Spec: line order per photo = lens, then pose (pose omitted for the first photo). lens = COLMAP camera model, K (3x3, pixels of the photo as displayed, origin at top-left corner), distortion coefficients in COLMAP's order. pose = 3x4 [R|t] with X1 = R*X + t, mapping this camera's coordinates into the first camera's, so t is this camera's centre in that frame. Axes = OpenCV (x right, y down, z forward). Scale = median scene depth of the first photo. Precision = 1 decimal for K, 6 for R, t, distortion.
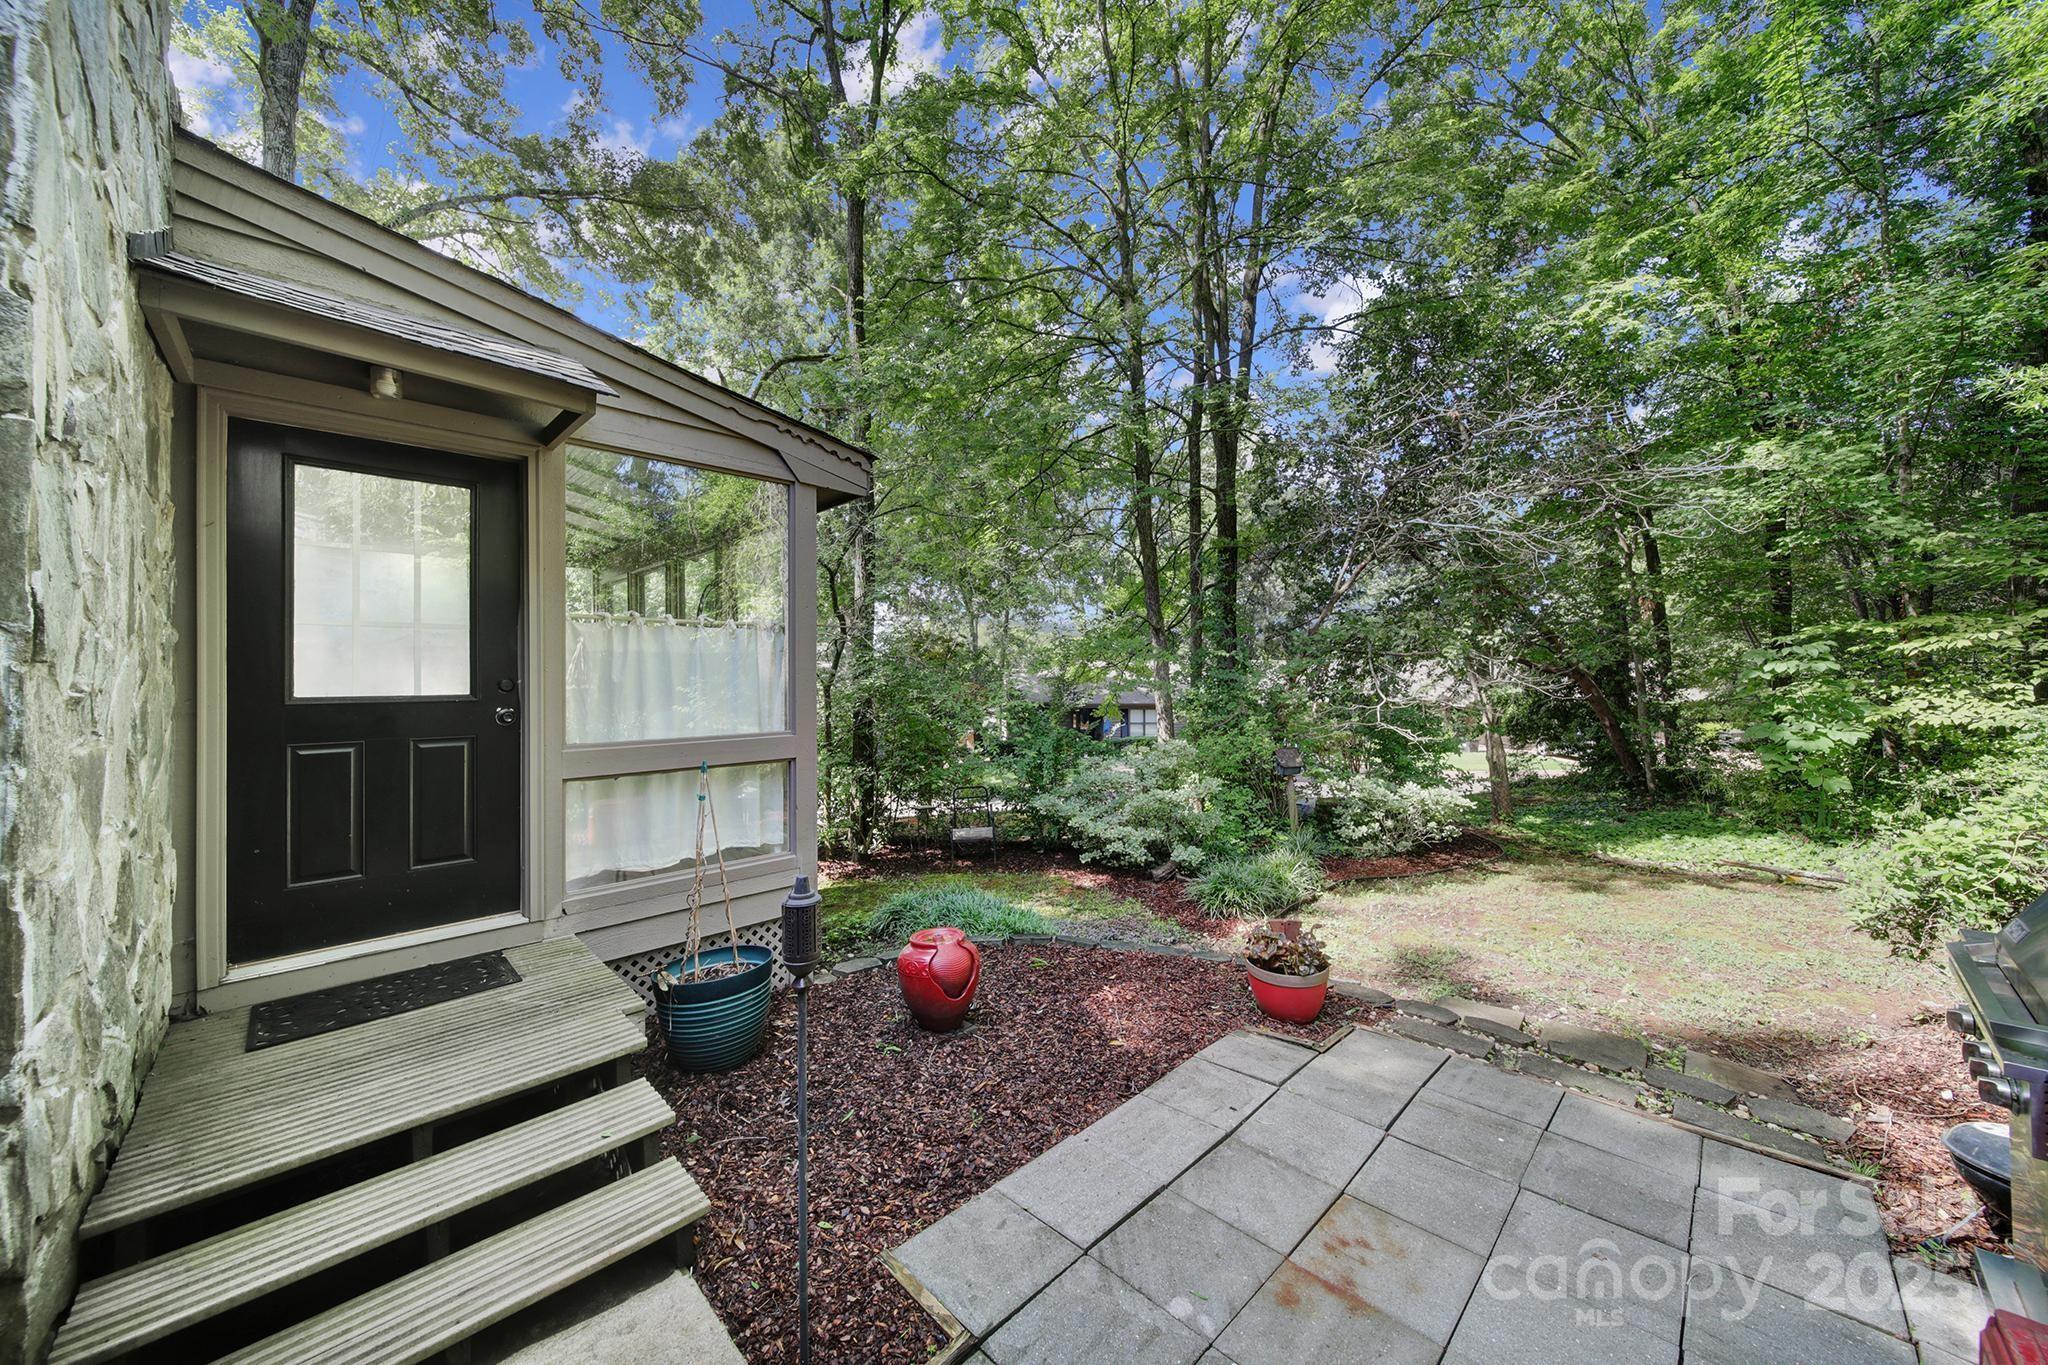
lens RADIAL K [[724.2, 0, 1017.4], [0, 724.2, 686.9], [0, 0, 1]] dist [-0.000293, -0.000037]
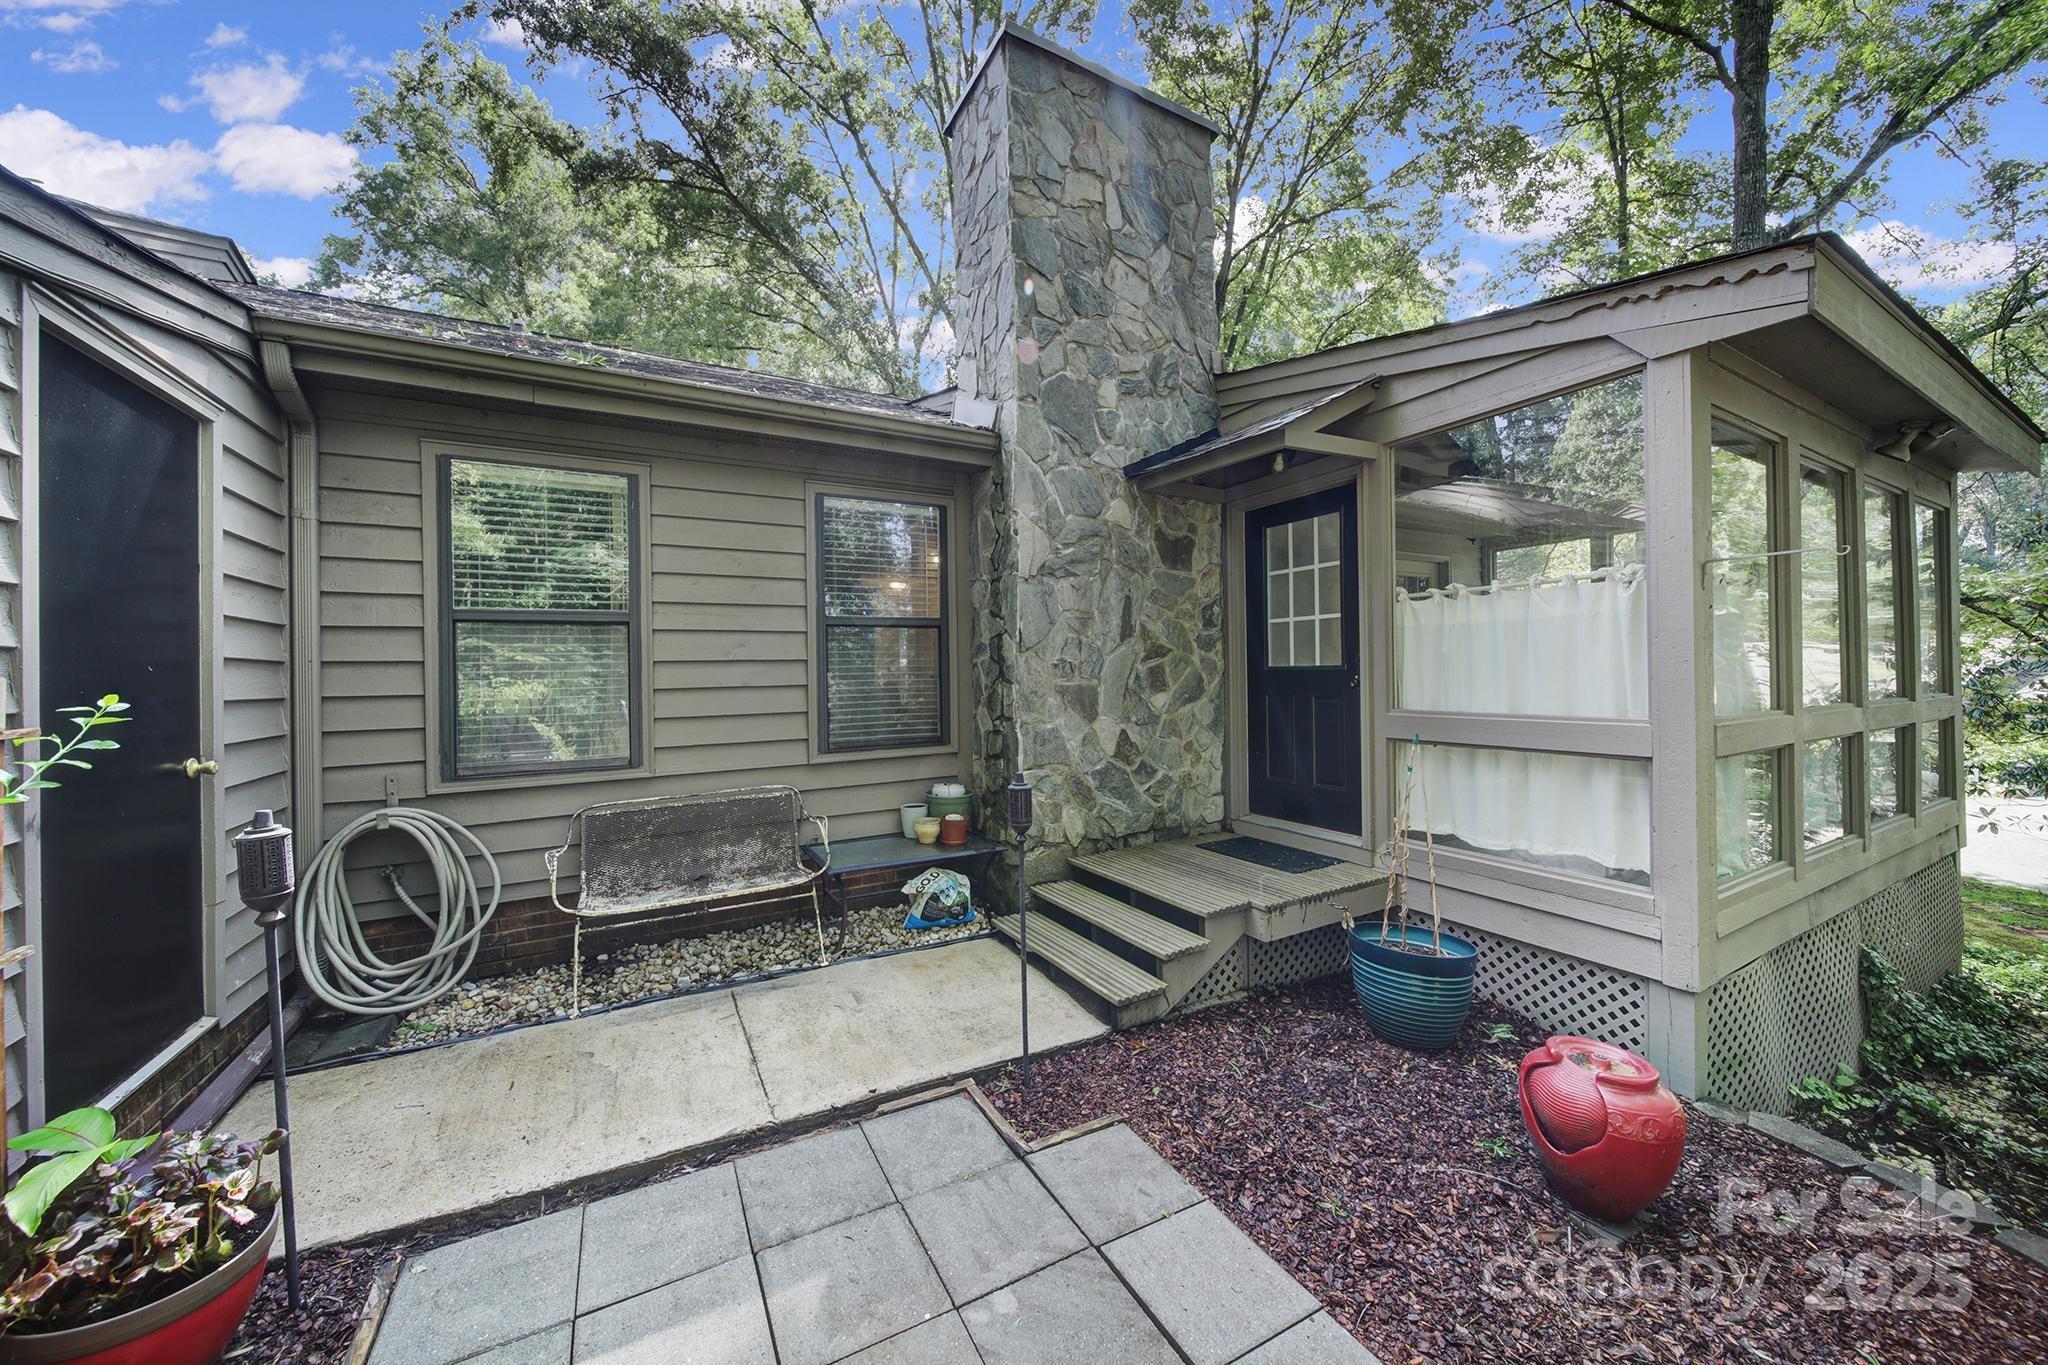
lens RADIAL K [[726.9, 0, 1024.0], [0, 726.9, 682.5], [0, 0, 1]] dist [-0.002219, -0.000330]
pose [[-0.263945, 0.018936, -0.964352, 0.693597], [-0.000915, 0.999802, 0.019883, 0.017320], [0.964537, 0.006130, -0.263875, 0.788195]]
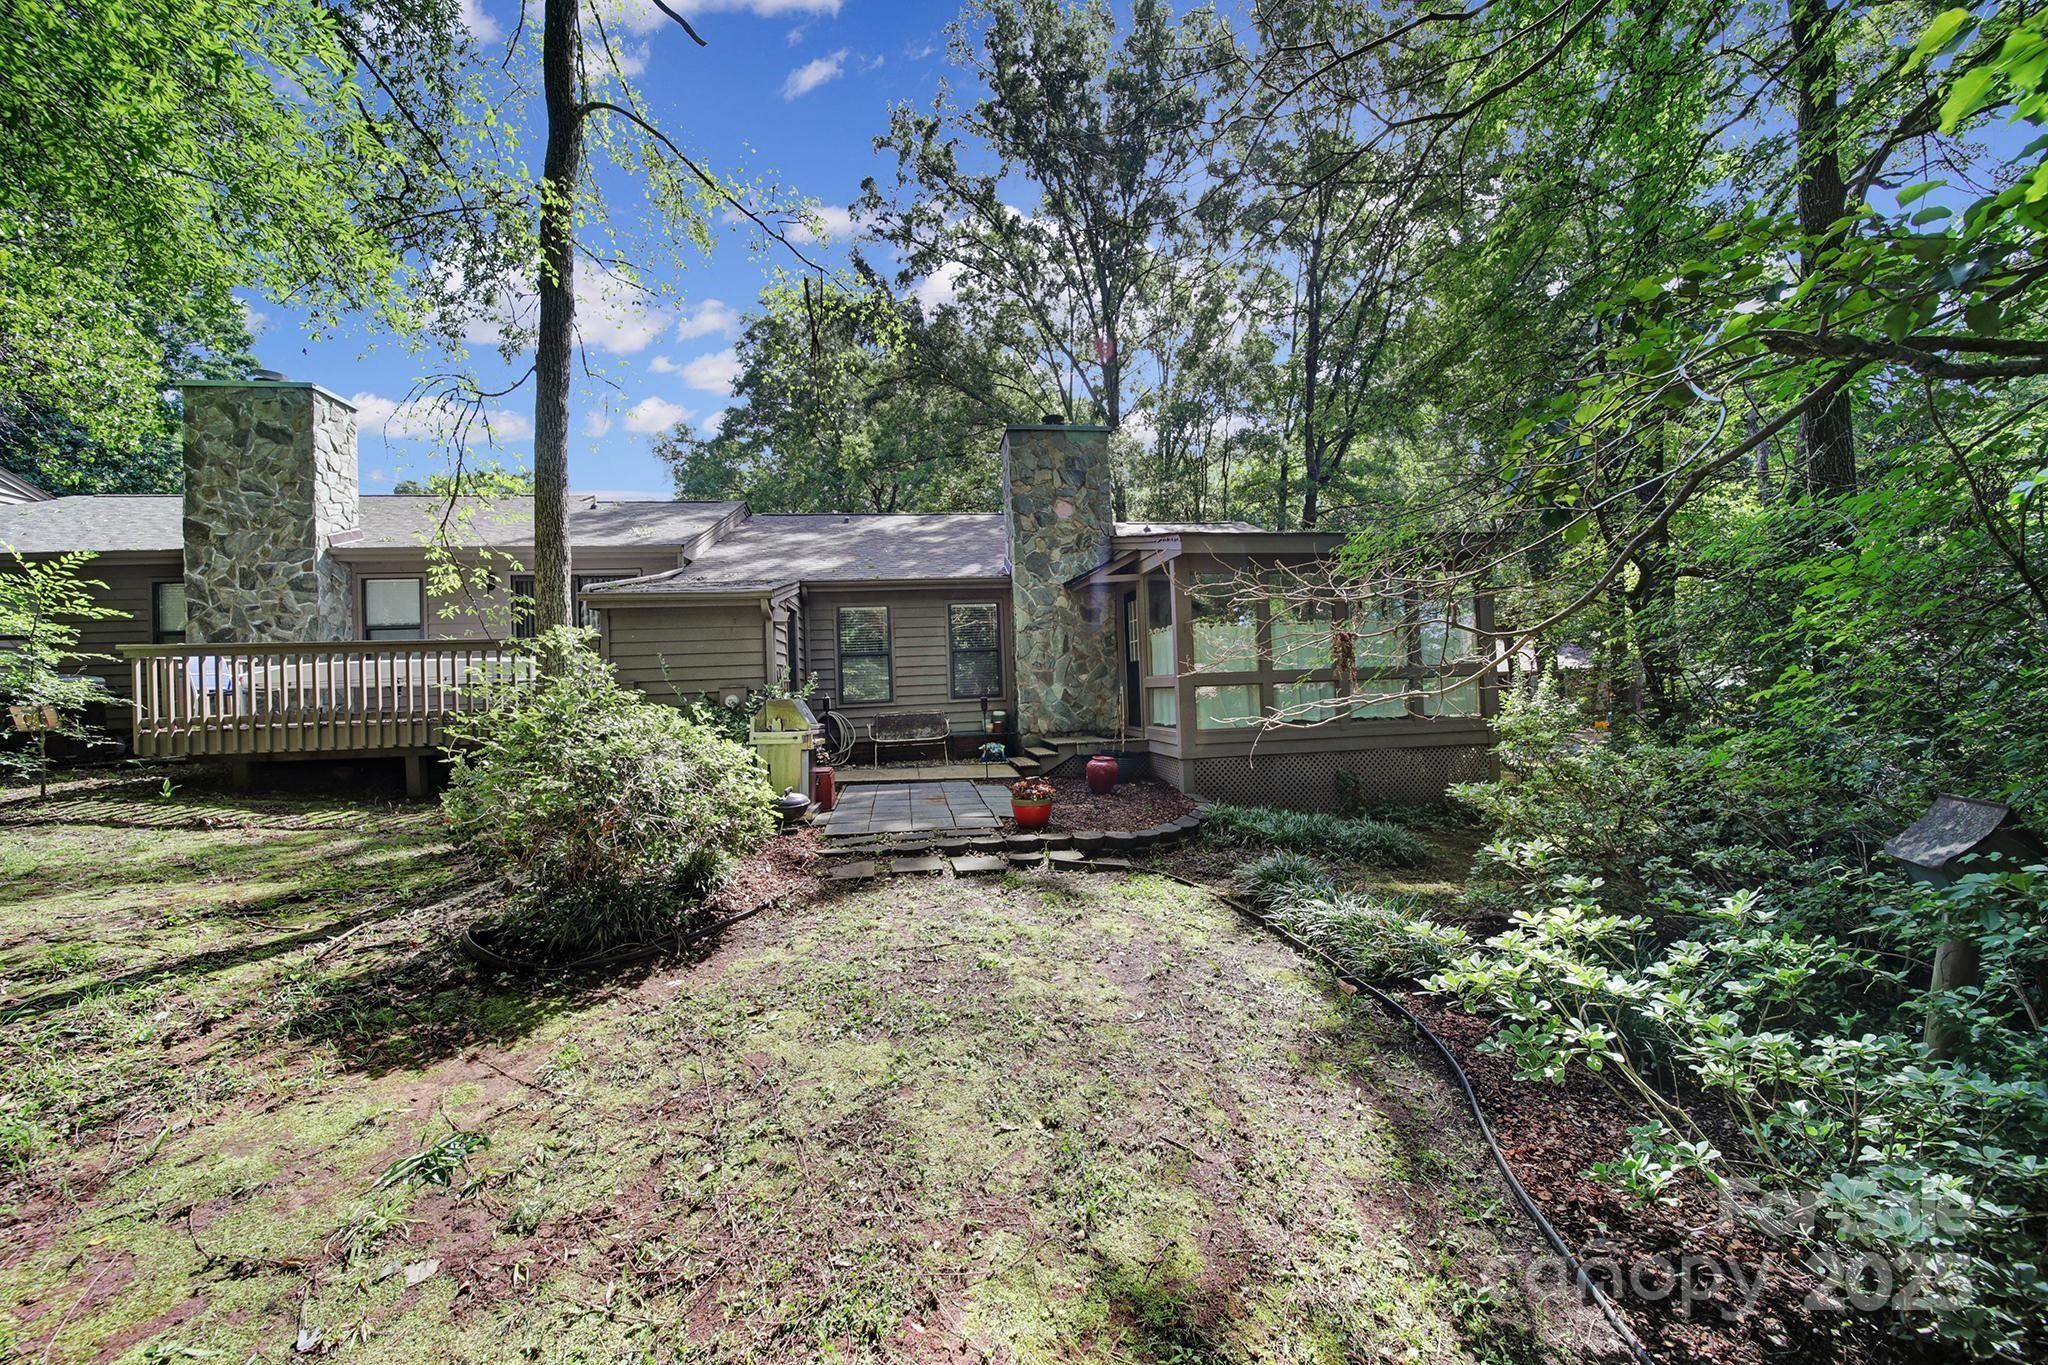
lens RADIAL K [[726.9, 0, 1024.0], [0, 726.9, 682.5], [0, 0, 1]] dist [-0.002219, -0.000330]
pose [[-0.573320, 0.021235, -0.819056, 2.336741], [0.029623, 0.999548, 0.005179, 0.084245], [0.818796, -0.021293, -0.573690, 2.519333]]
